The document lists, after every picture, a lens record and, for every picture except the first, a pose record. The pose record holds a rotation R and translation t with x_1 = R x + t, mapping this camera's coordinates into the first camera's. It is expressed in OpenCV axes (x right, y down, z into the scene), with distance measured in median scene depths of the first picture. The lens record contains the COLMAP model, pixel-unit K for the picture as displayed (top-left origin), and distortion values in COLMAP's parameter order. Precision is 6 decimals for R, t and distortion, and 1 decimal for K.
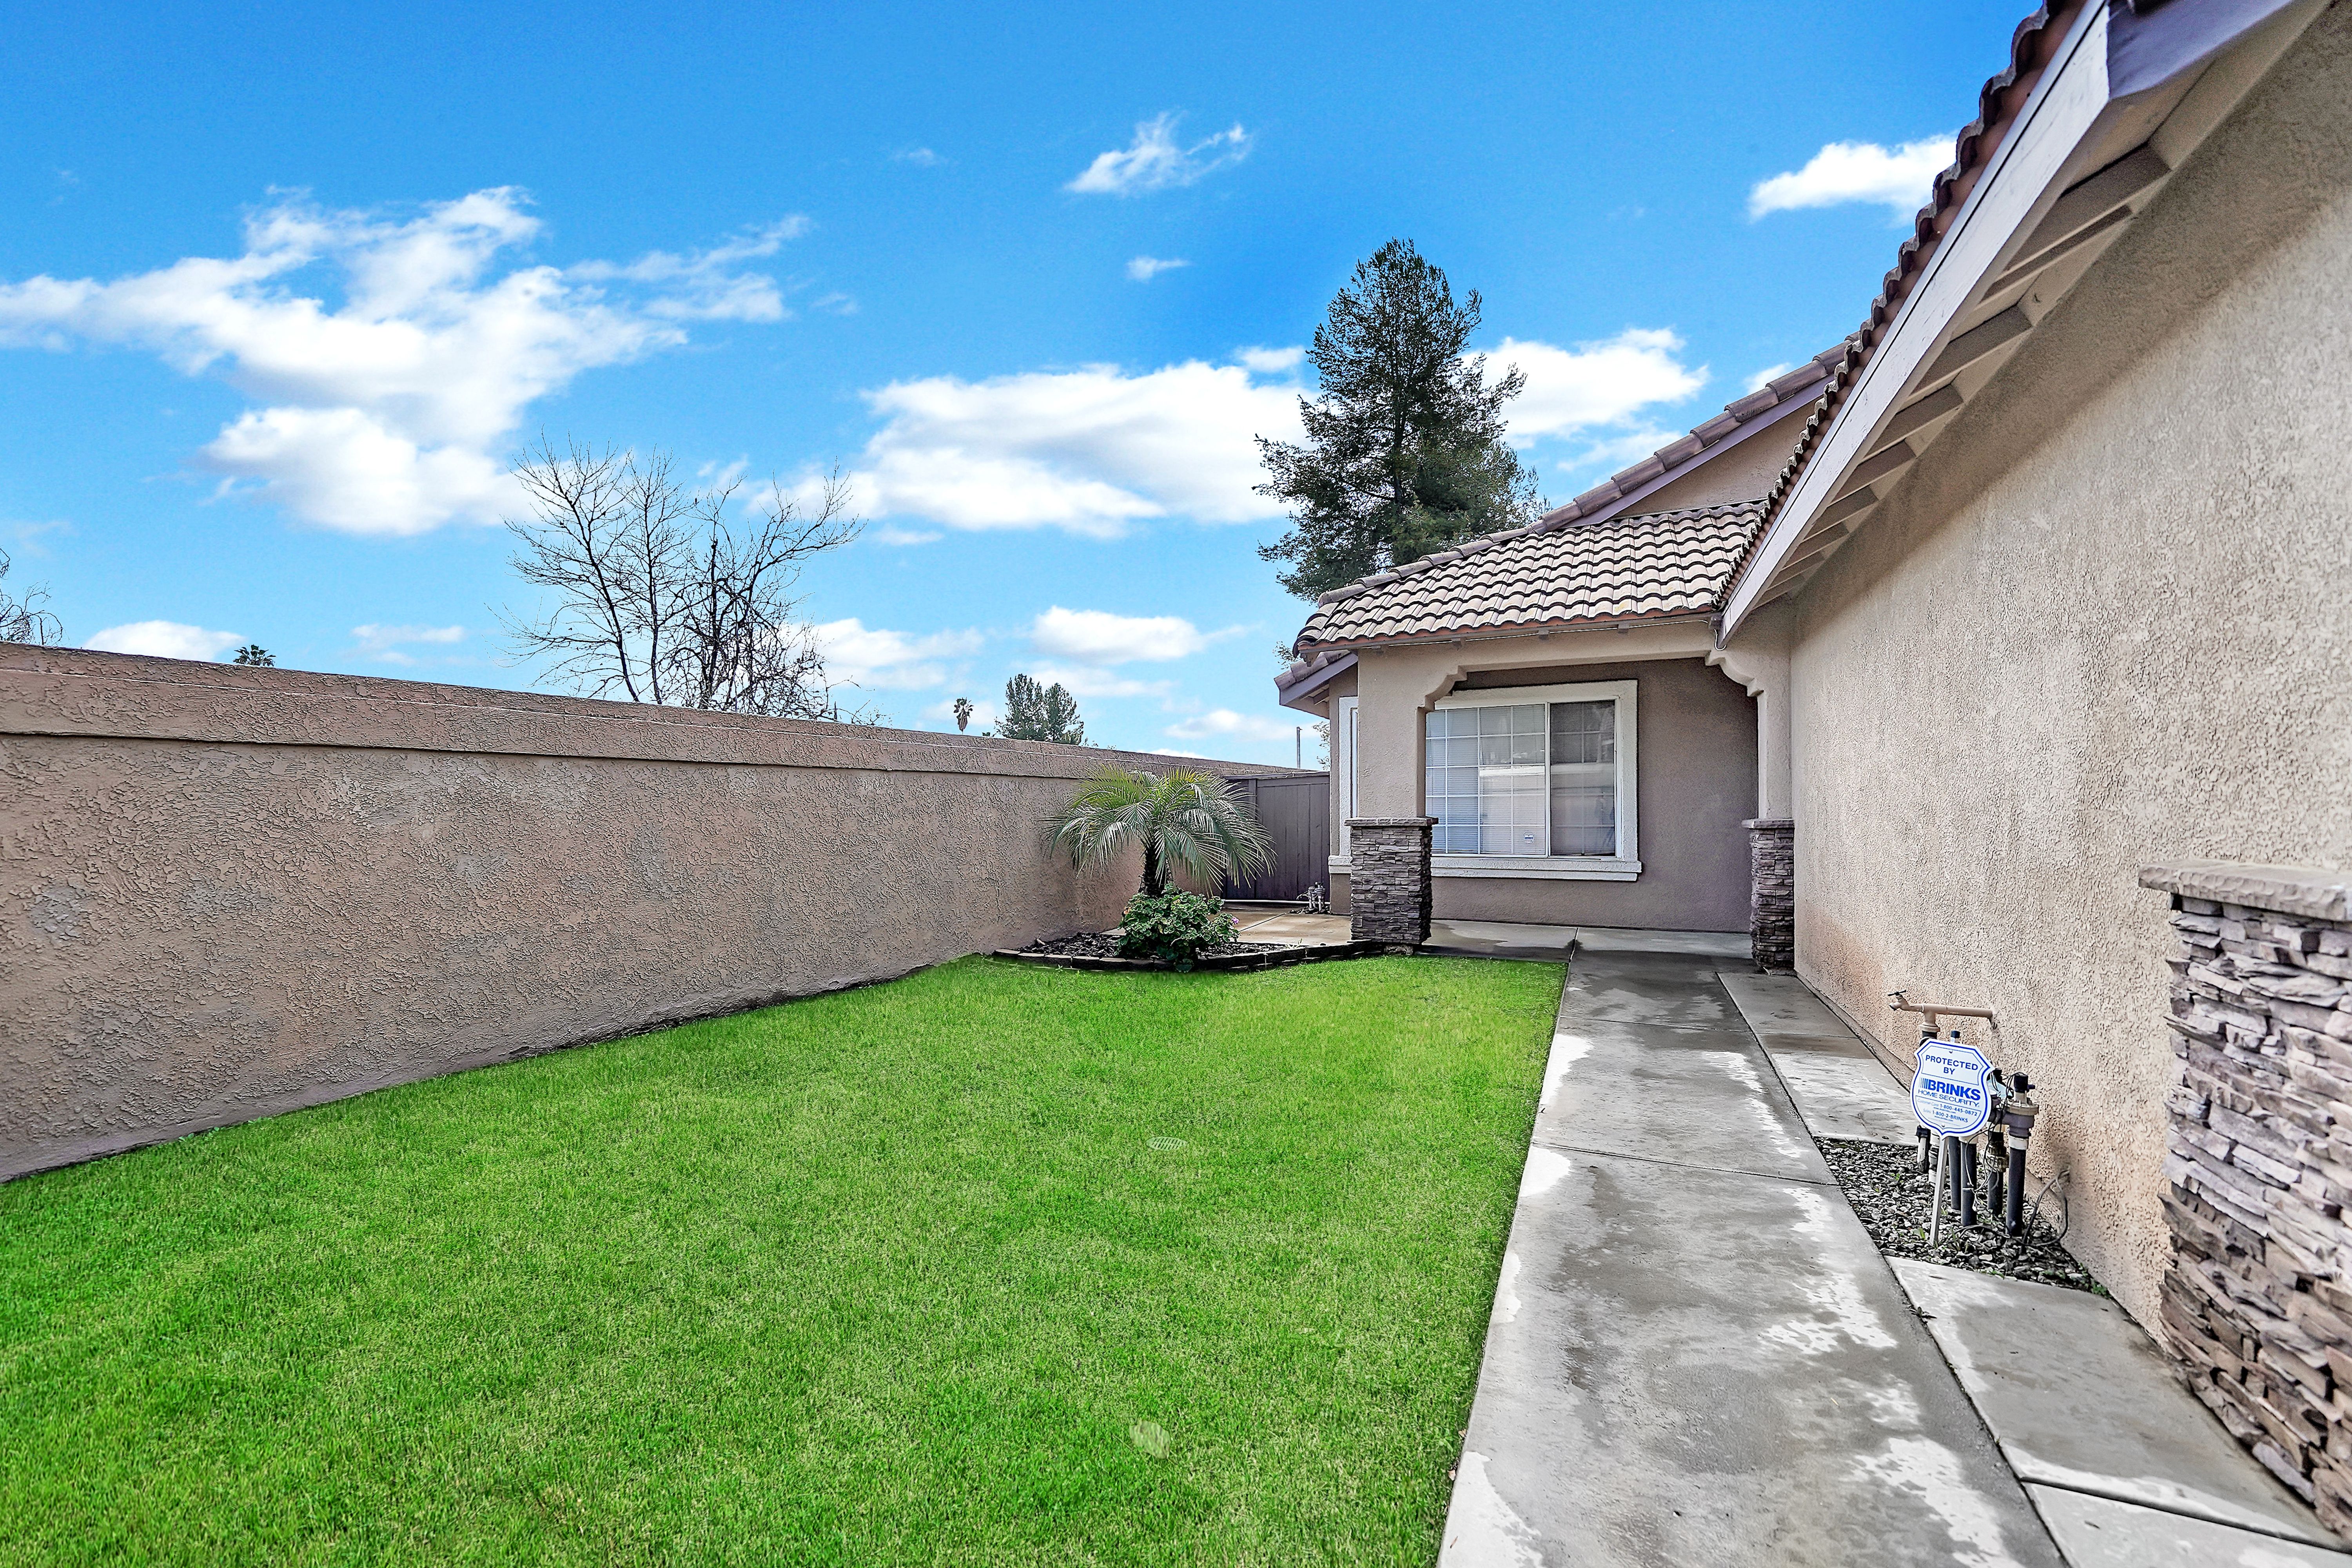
lens RADIAL K [[933.4, 0, 1179.8], [0, 933.4, 815.6], [0, 0, 1]] dist [0.009753, -0.000080]
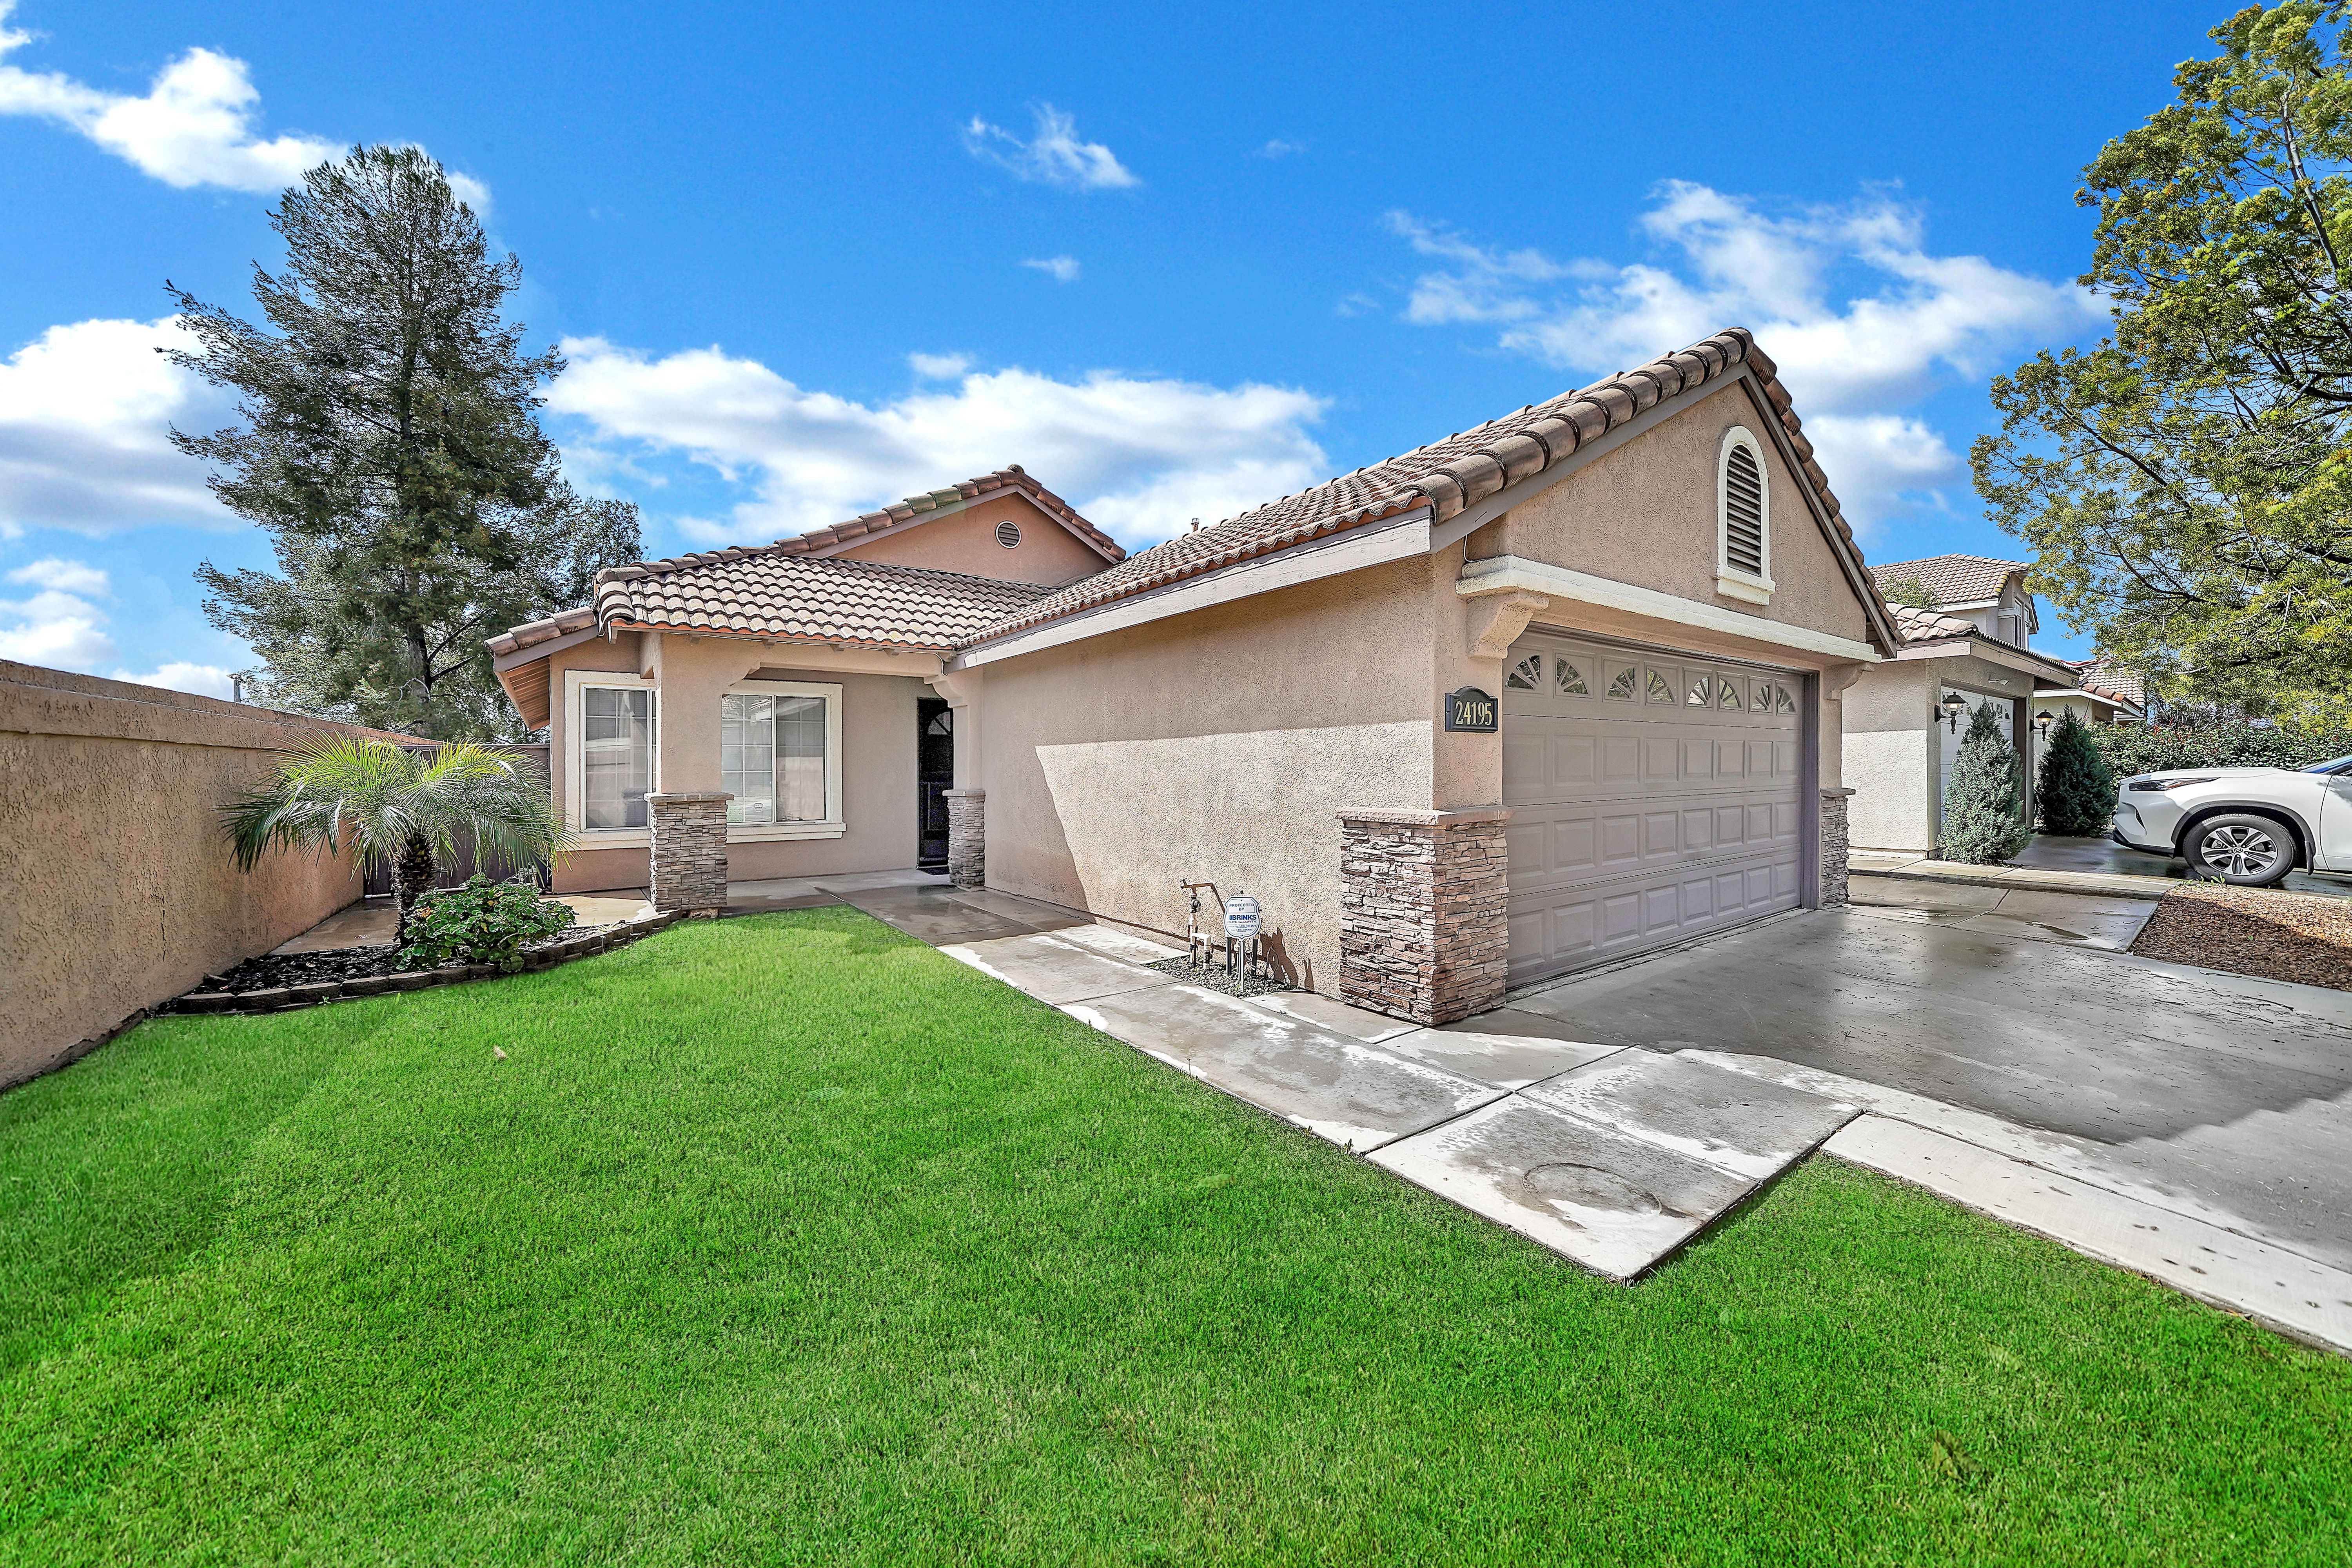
lens RADIAL K [[810.1, 0, 1103.4], [0, 810.1, 784.8], [0, 0, 1]] dist [0.000746, 0.000088]
pose [[0.531237, -0.010432, 0.847159, -0.768474], [0.009199, 0.999936, 0.006544, -0.023543], [-0.847174, 0.004317, 0.531299, 0.235182]]
